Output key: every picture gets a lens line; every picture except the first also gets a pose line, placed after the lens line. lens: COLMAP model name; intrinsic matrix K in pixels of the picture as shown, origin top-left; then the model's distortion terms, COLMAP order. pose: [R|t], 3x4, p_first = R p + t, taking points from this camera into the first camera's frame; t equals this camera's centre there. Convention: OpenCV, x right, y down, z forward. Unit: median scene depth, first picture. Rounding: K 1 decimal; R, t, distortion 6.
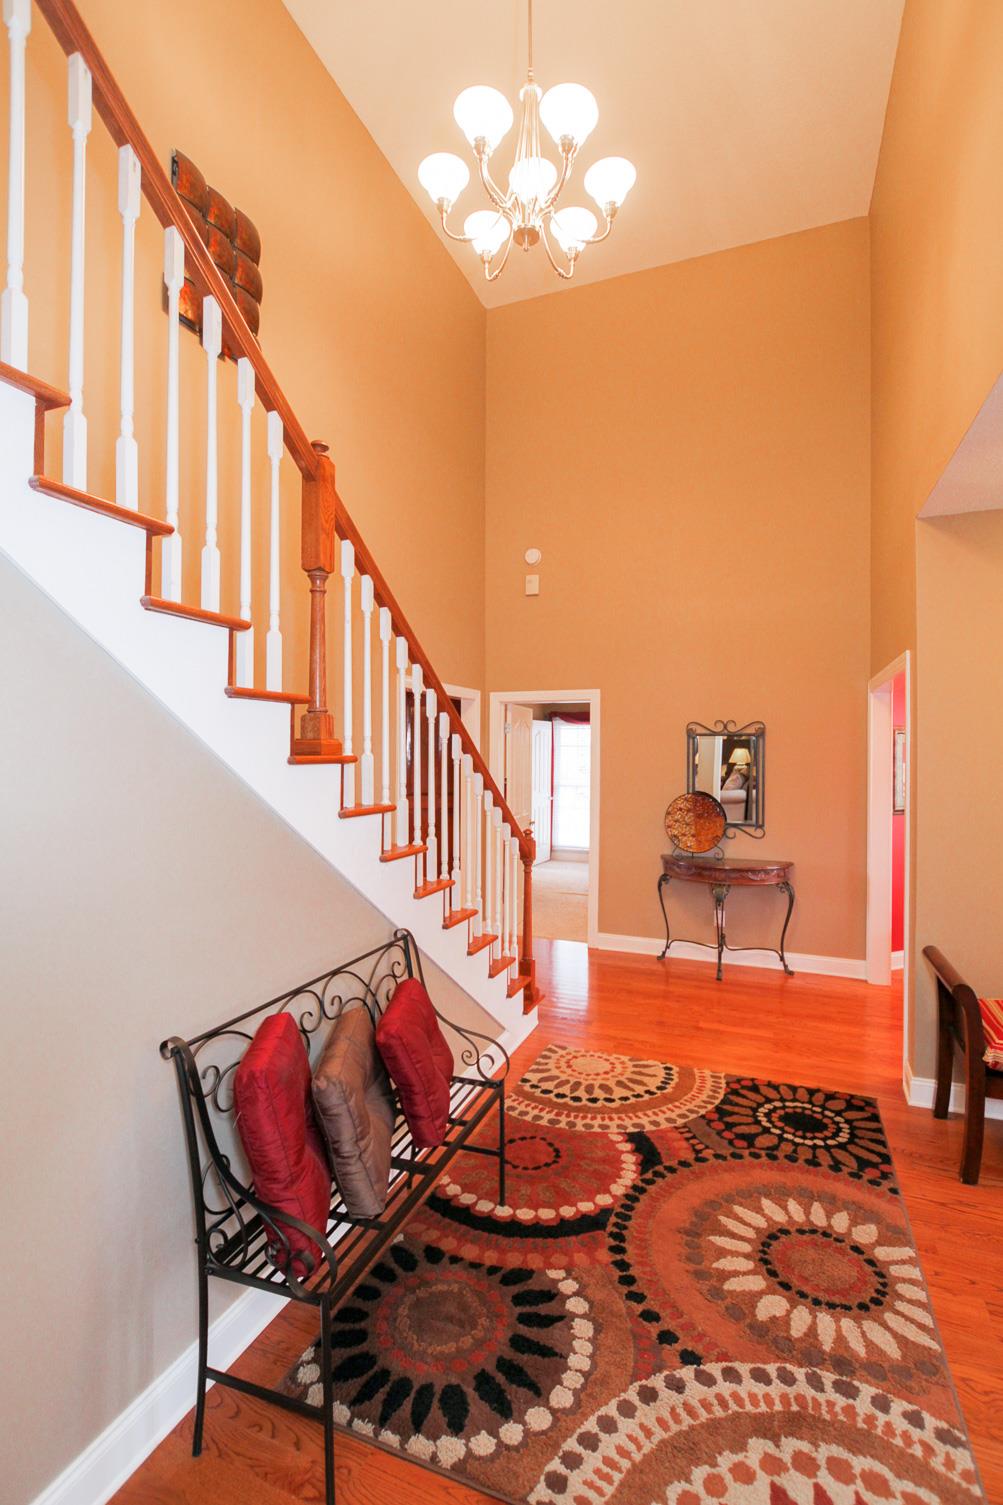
lens RADIAL K [[698.3, 0, 498.8], [0, 698.3, 751.7], [0, 0, 1]] dist [0.003507, -0.000829]
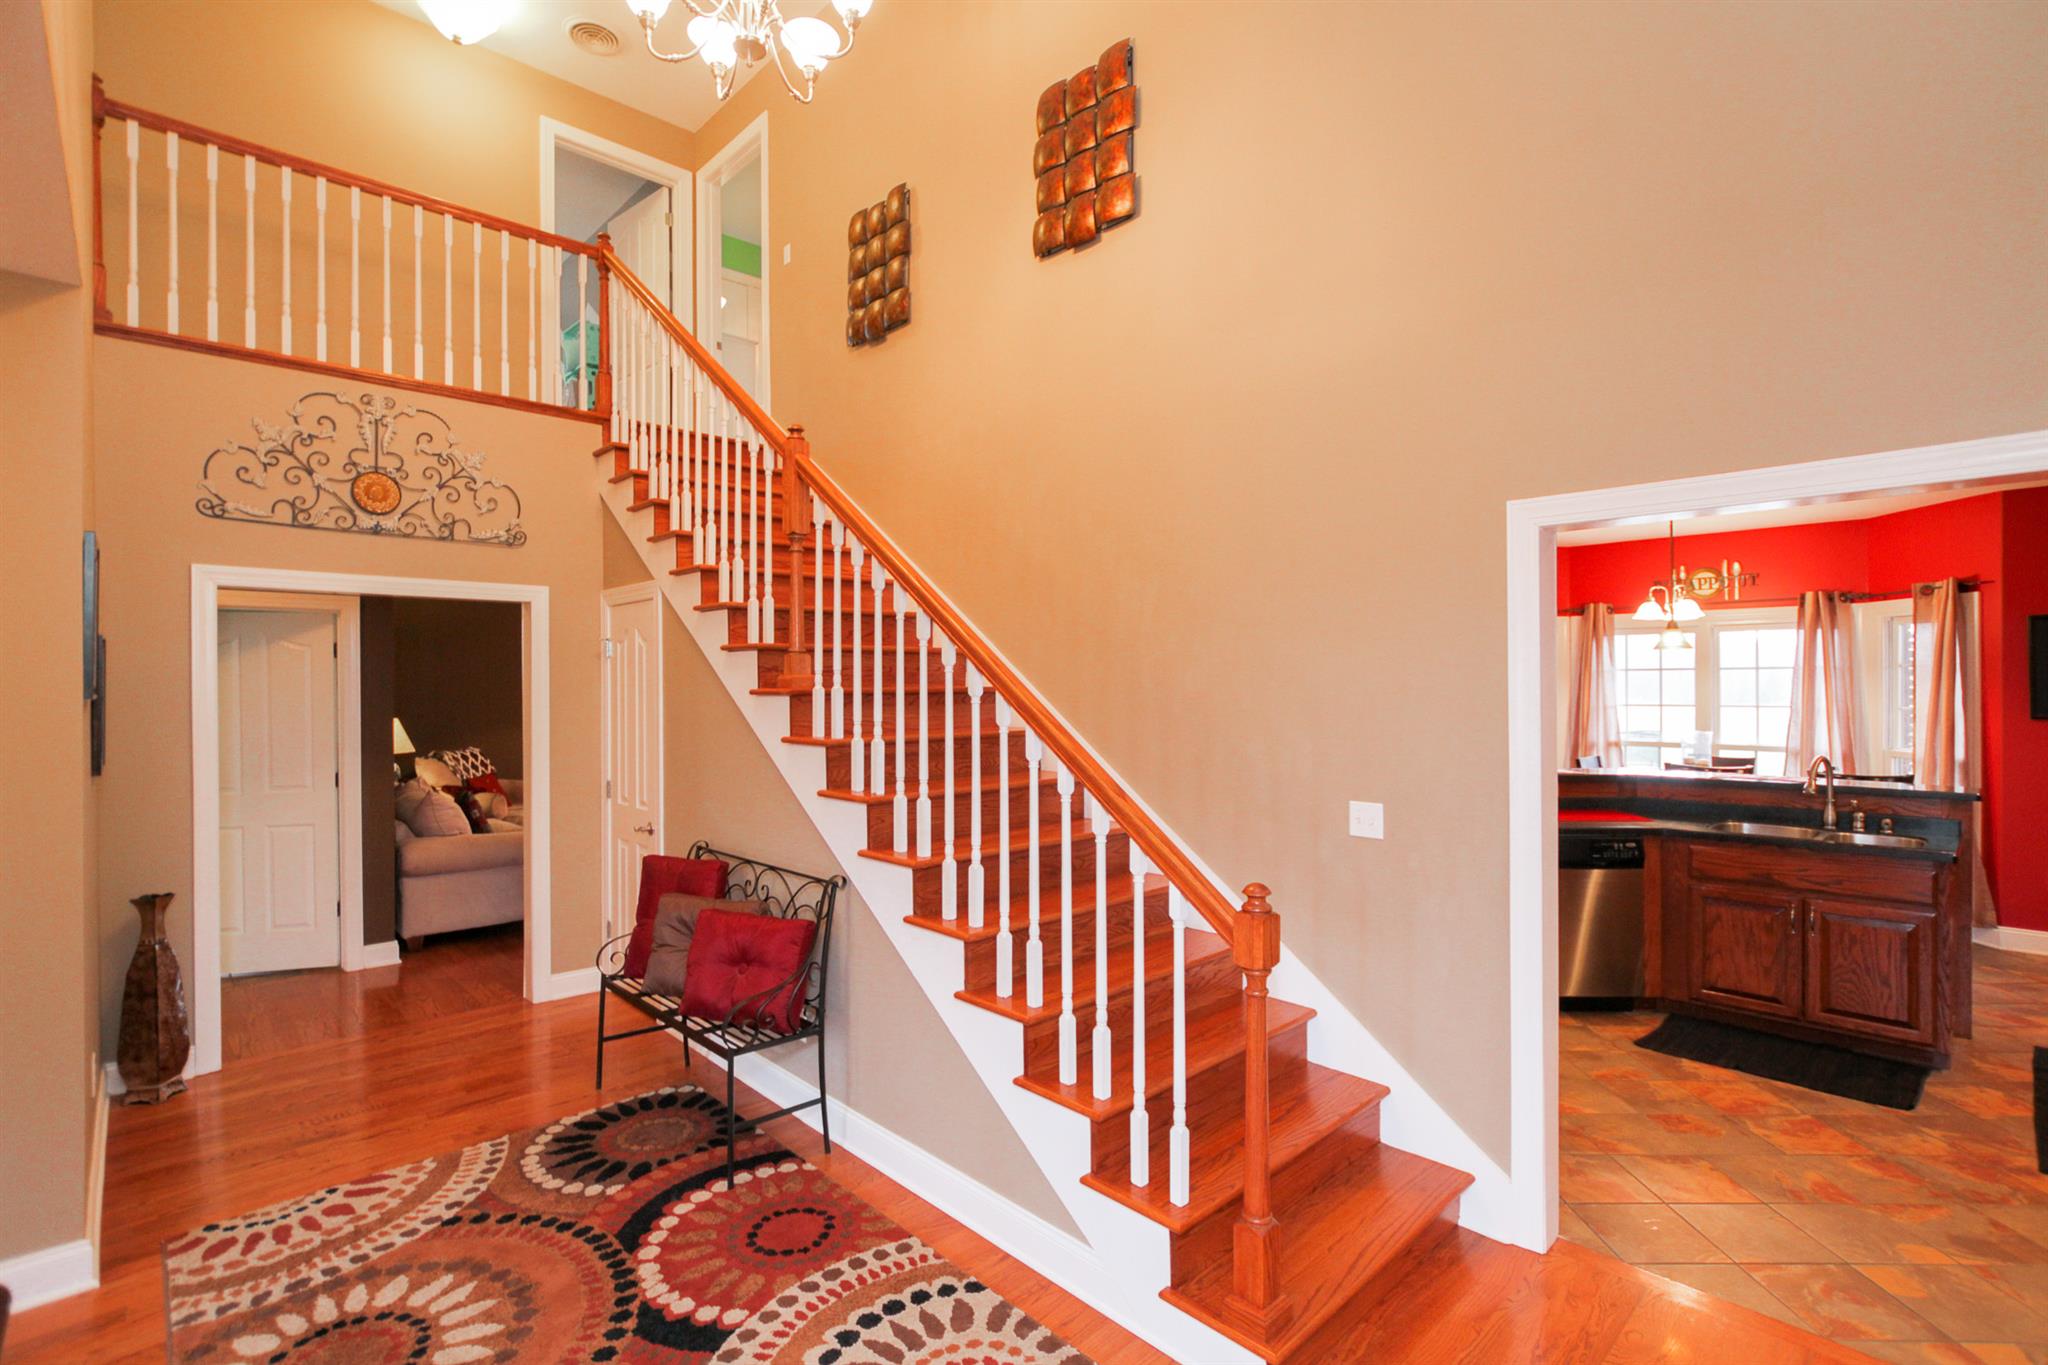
lens RADIAL K [[950.2, 0, 1020.2], [0, 950.2, 684.5], [0, 0, 1]] dist [0.003507, -0.000829]
pose [[-0.418932, -0.002390, -0.908014, 1.058107], [0.000683, 0.999995, -0.002947, 0.003974], [0.908017, -0.001854, -0.418929, 2.037138]]
